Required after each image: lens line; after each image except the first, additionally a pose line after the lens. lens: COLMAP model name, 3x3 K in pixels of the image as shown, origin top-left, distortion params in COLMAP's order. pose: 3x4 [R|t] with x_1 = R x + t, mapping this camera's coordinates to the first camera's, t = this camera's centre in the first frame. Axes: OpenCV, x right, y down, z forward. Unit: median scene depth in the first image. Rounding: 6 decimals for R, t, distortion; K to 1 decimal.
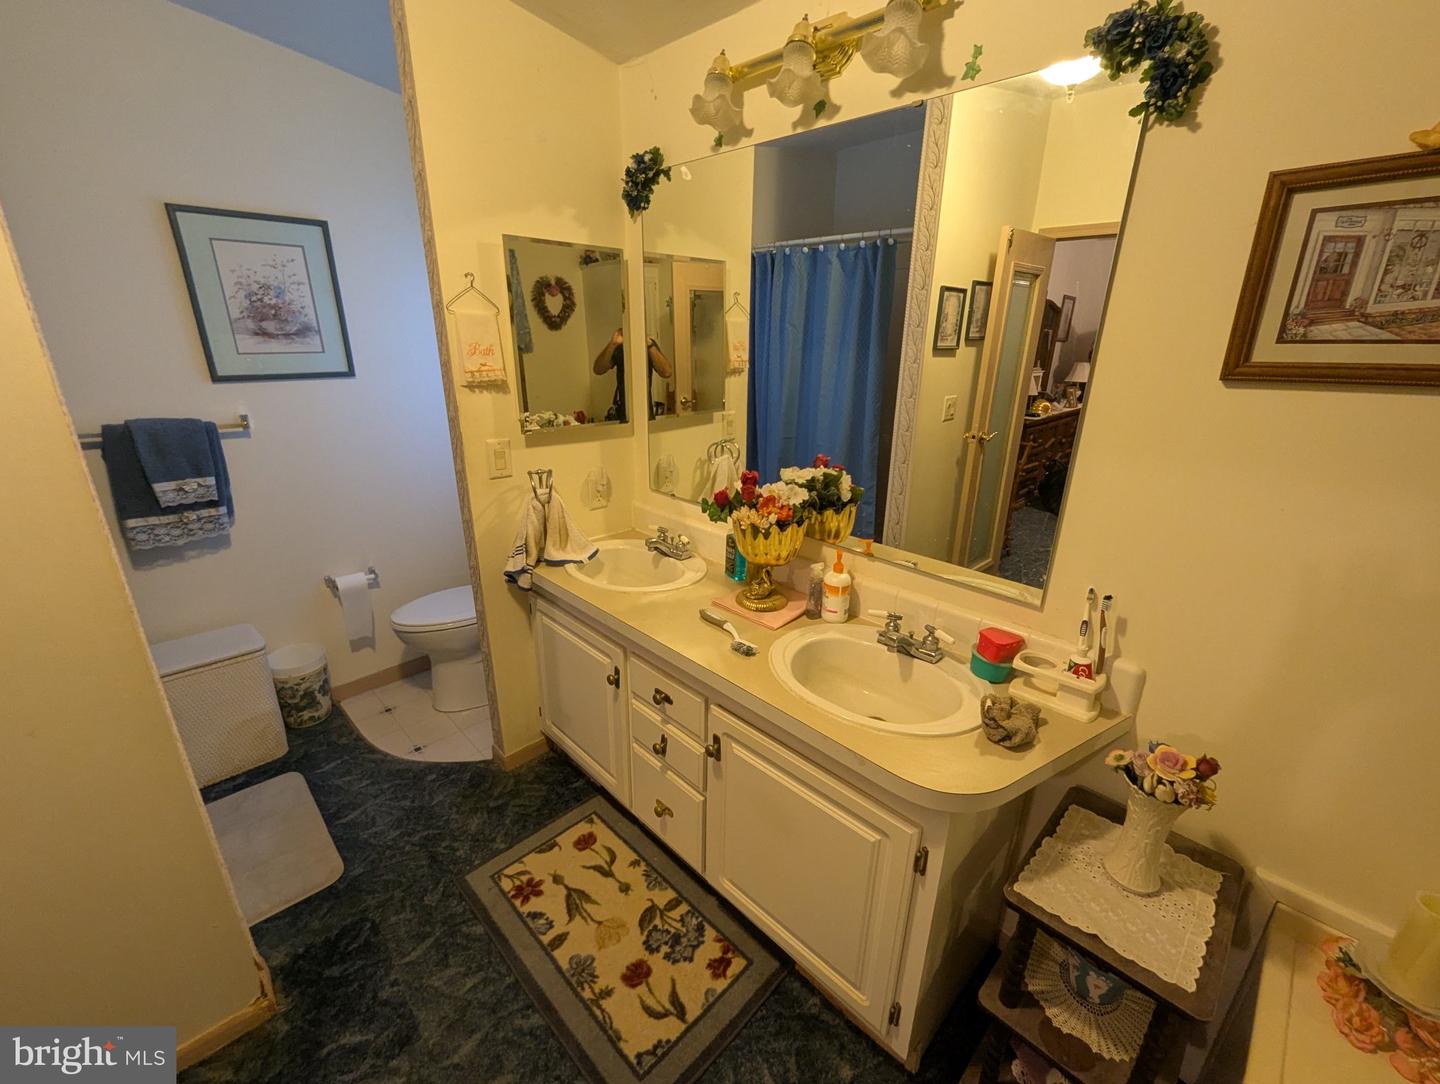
lens RADIAL K [[598.4, 0, 726.1], [0, 598.4, 542.4], [0, 0, 1]] dist [-0.000795, 0.000529]
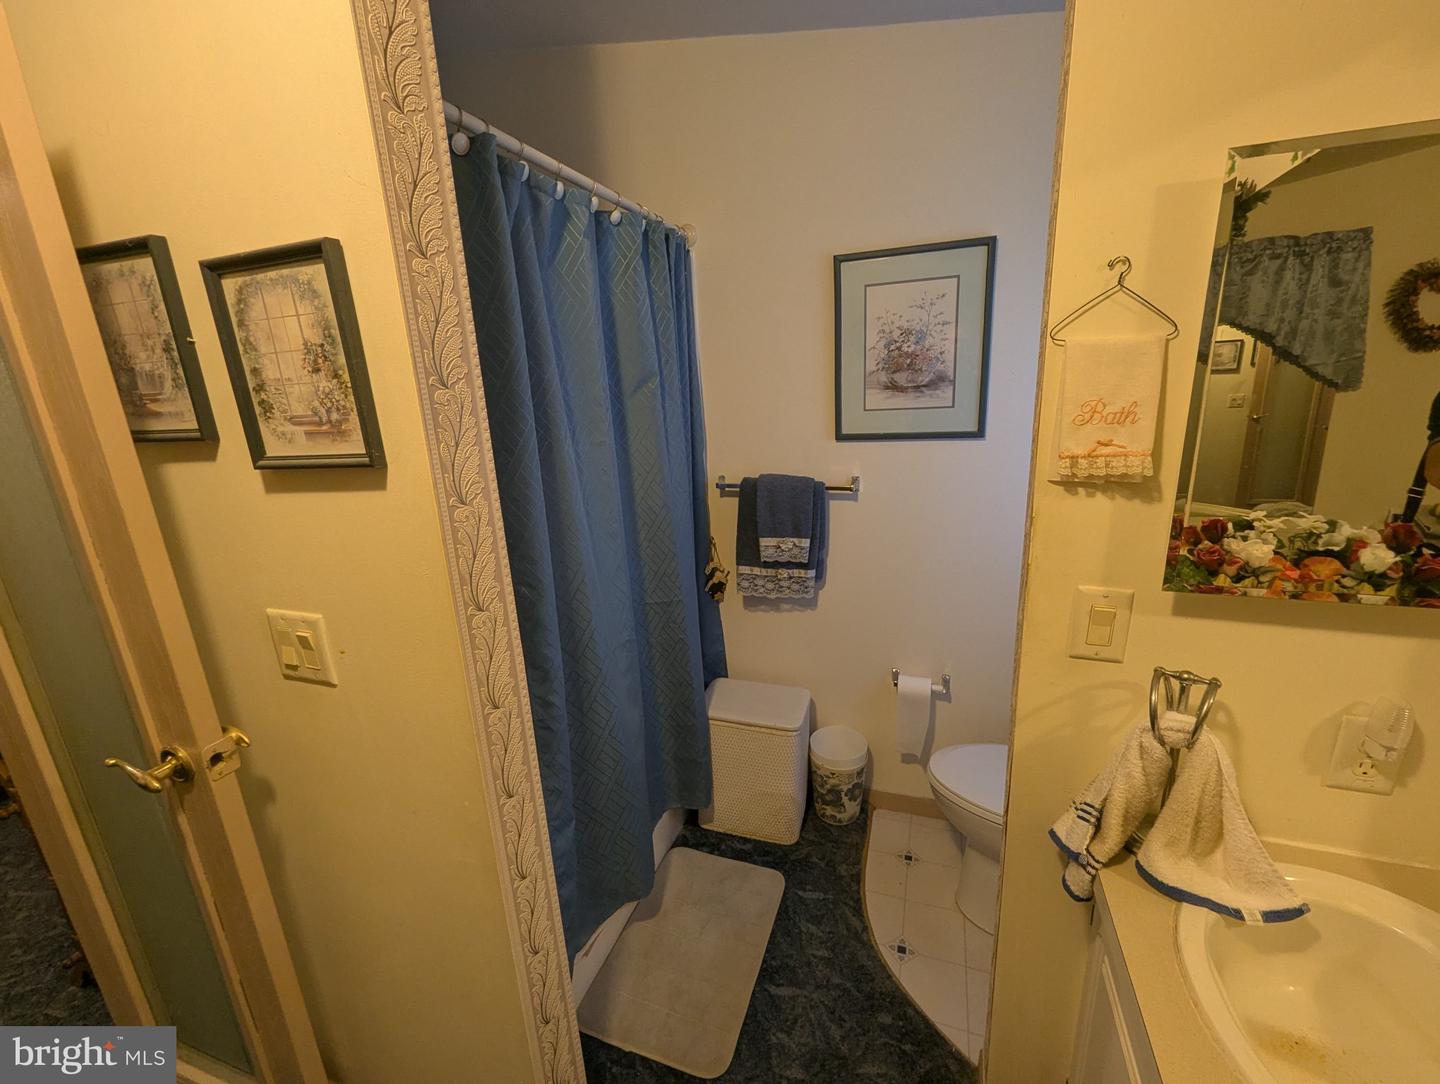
lens RADIAL K [[598.4, 0, 726.1], [0, 598.4, 542.4], [0, 0, 1]] dist [-0.000795, 0.000529]
pose [[0.431824, 0.200152, -0.879470, -0.079852], [-0.248677, 0.963695, 0.097218, -0.161038], [0.866999, 0.176723, 0.465920, 0.439956]]
